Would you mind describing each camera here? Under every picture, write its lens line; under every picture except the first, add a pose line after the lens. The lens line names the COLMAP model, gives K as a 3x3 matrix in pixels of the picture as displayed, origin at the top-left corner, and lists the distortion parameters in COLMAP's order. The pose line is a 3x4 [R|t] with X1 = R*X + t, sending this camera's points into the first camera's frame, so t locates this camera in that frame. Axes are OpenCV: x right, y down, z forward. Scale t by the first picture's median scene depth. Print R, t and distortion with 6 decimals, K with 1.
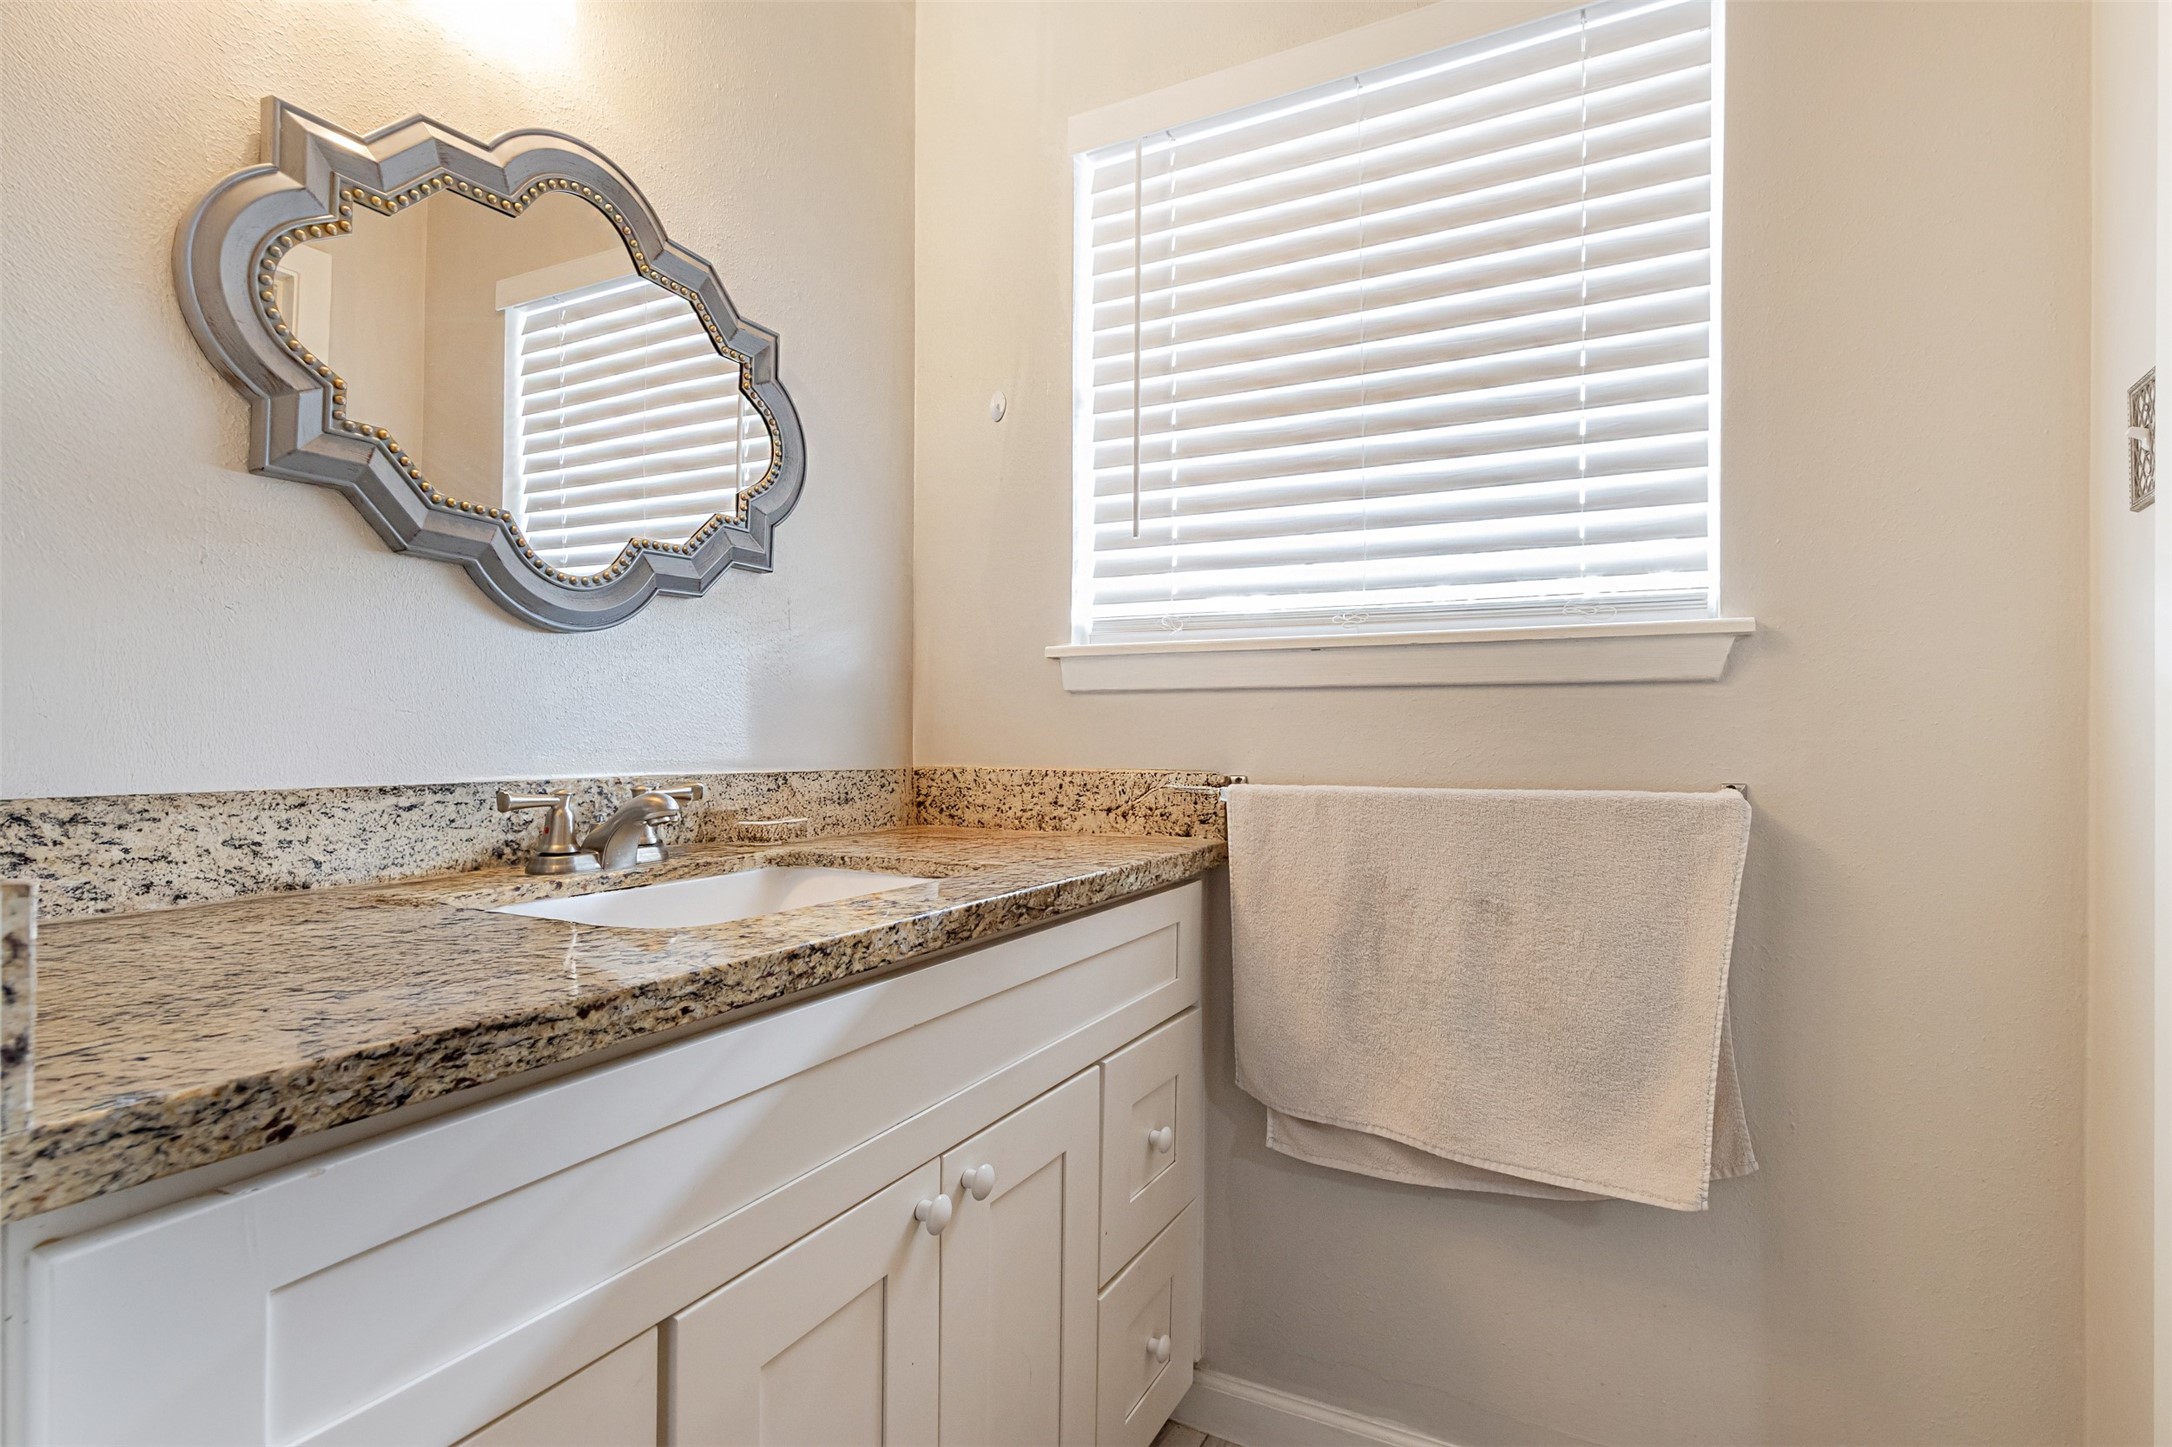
lens RADIAL K [[955.5, 0, 1119.5], [0, 955.5, 723.4], [0, 0, 1]] dist [0.003220, 0.000695]
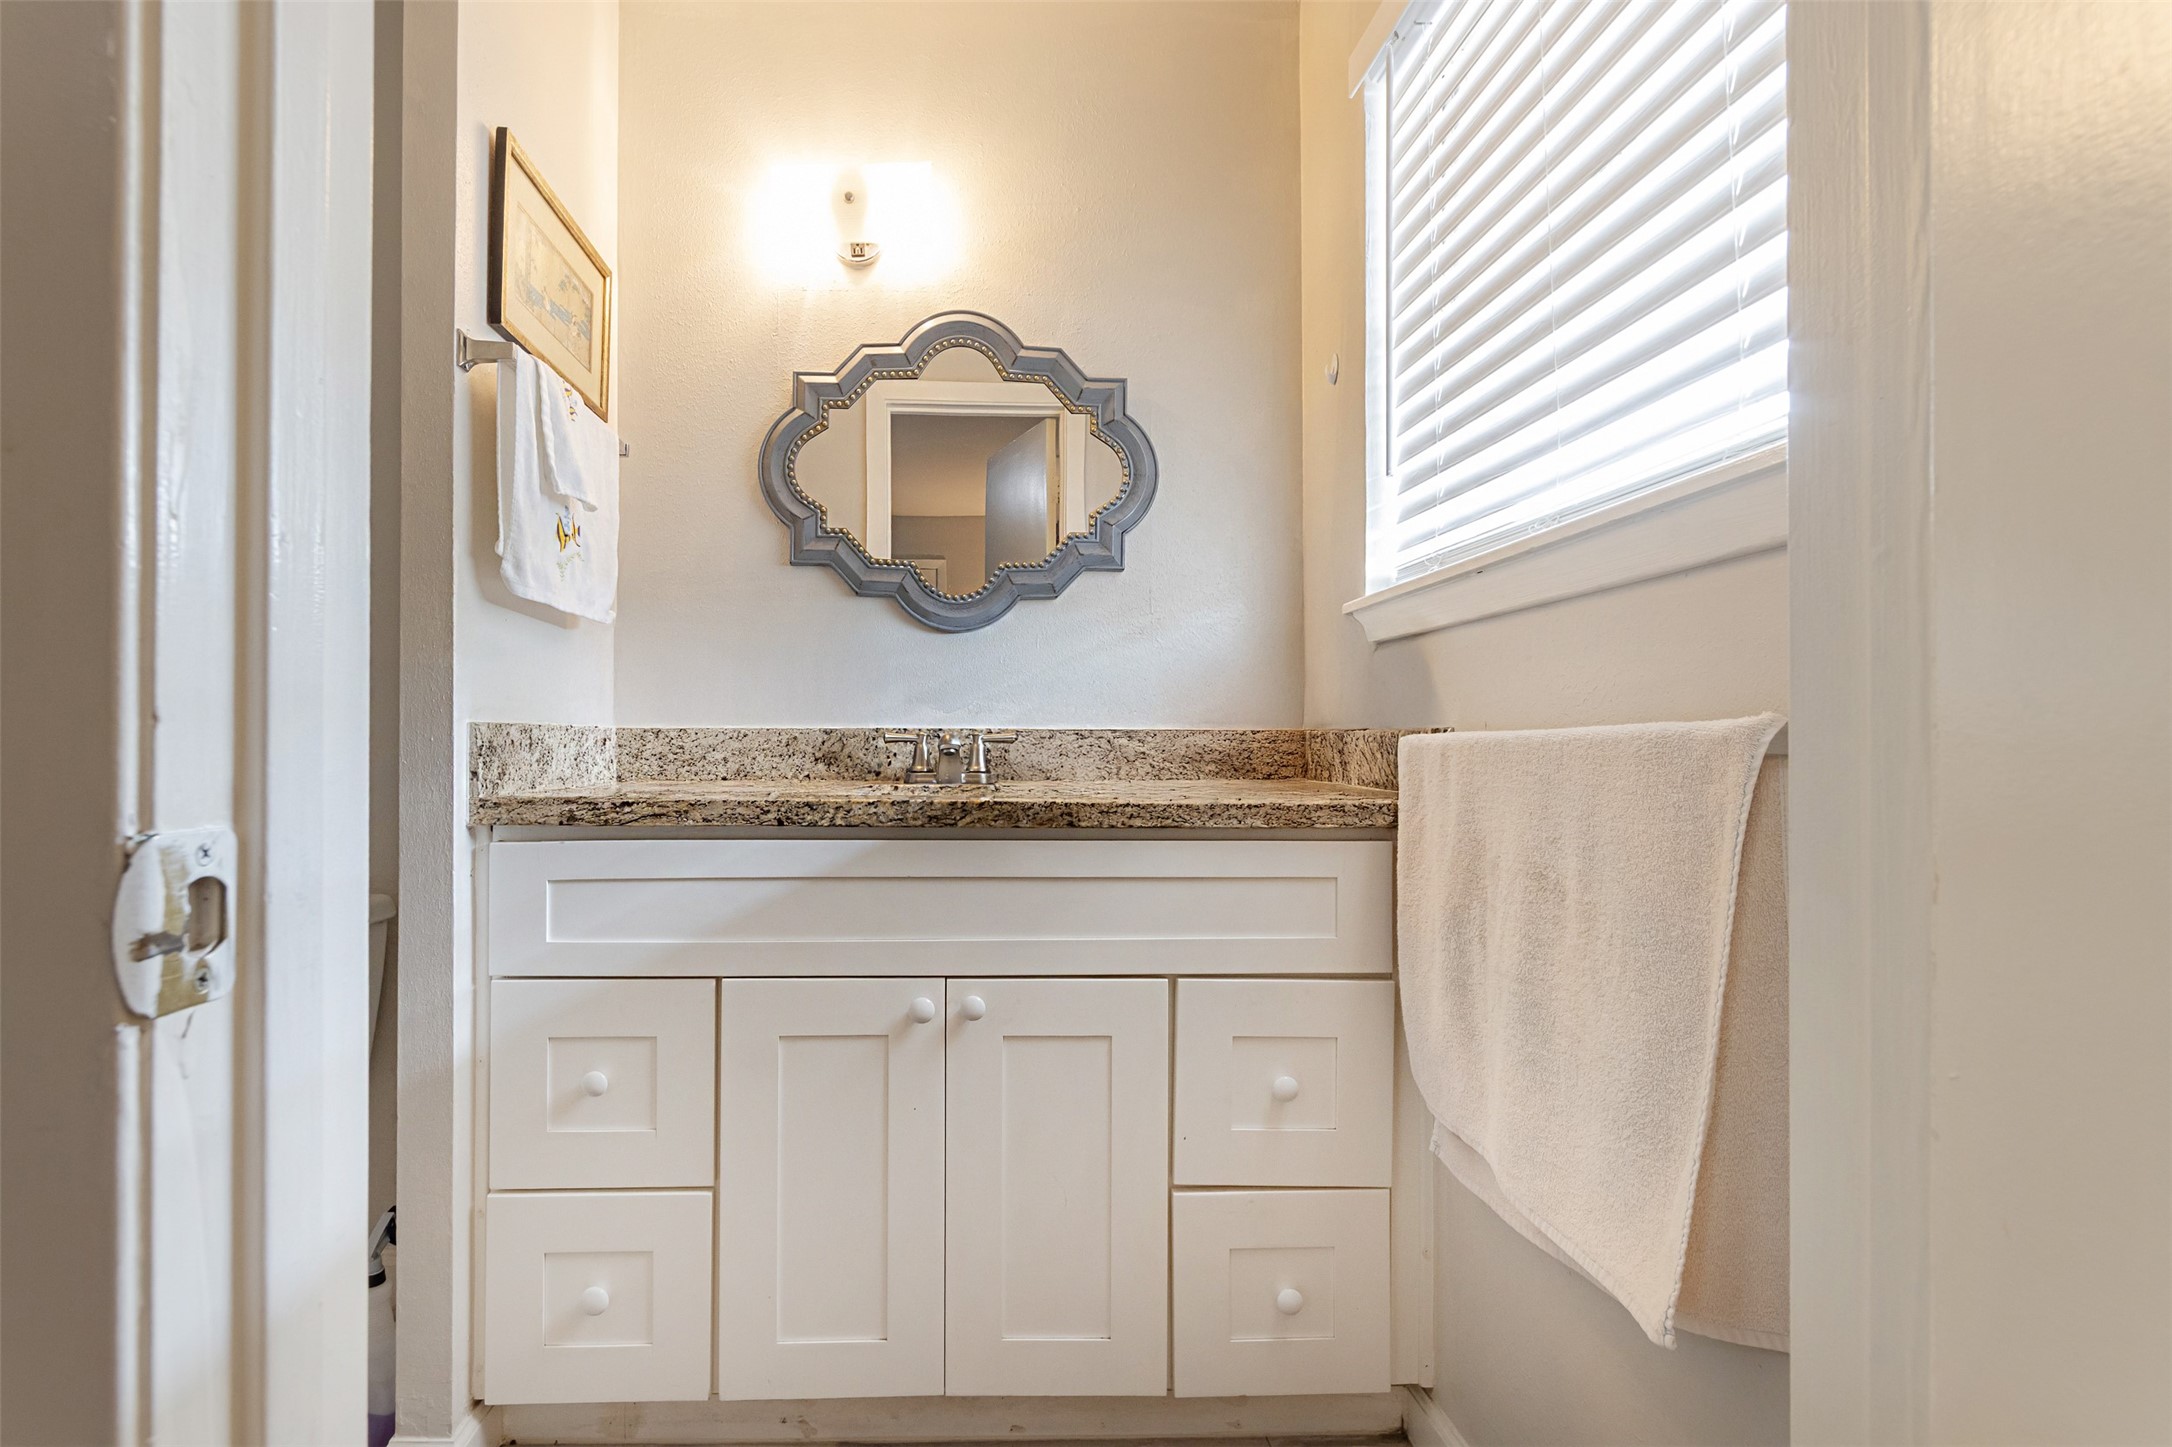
lens RADIAL K [[1029.9, 0, 1062.4], [0, 1029.9, 741.8], [0, 0, 1]] dist [-0.000020, 0.000895]
pose [[0.531505, -0.005292, -0.847039, 1.091191], [0.009483, 0.999955, -0.000297, 0.098120], [0.847002, -0.007875, 0.531531, 0.316301]]
